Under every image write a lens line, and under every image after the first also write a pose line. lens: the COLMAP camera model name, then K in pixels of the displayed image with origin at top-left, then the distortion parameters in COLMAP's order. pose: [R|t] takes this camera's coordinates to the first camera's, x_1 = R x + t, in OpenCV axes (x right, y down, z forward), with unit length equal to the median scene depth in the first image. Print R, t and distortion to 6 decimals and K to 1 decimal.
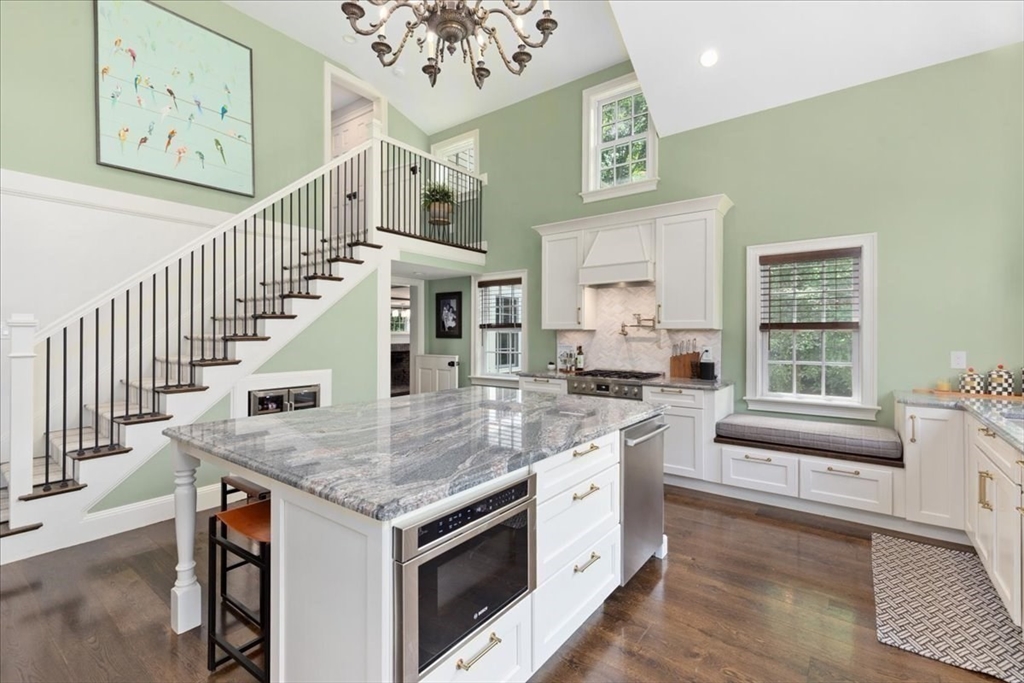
lens RADIAL K [[459.5, 0, 513.0], [0, 459.5, 335.1], [0, 0, 1]] dist [-0.002698, -0.000430]
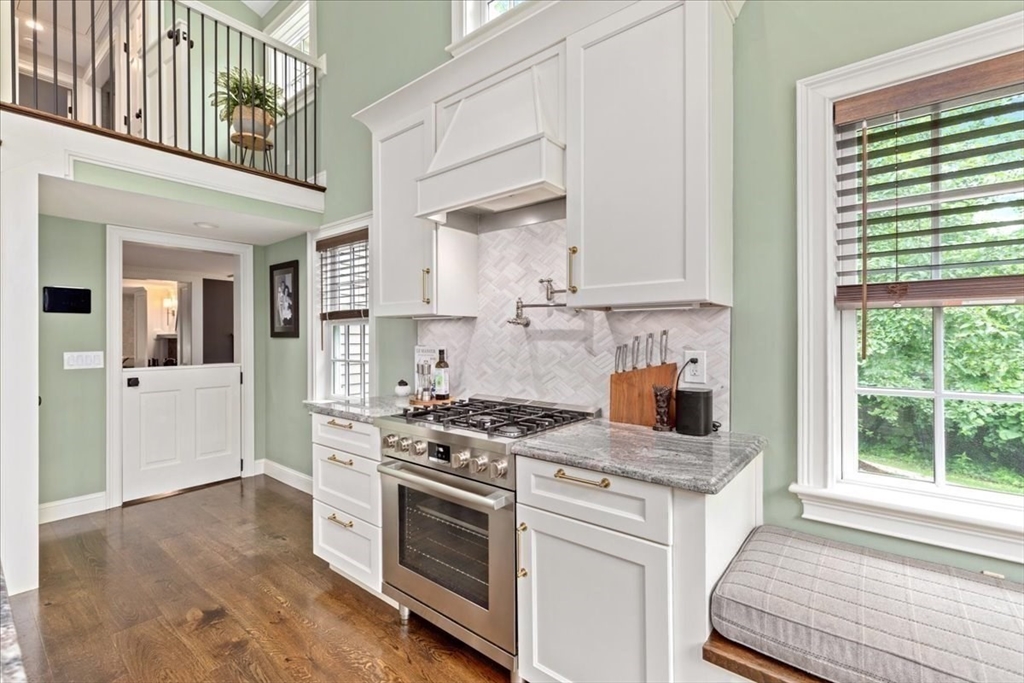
lens RADIAL K [[459.5, 0, 510.7], [0, 459.5, 340.4], [0, 0, 1]] dist [-0.002698, -0.000430]
pose [[0.999183, -0.007686, -0.039669, 0.252403], [0.007999, 0.999938, 0.007746, 0.011166], [0.039607, -0.008057, 0.999183, 0.537577]]
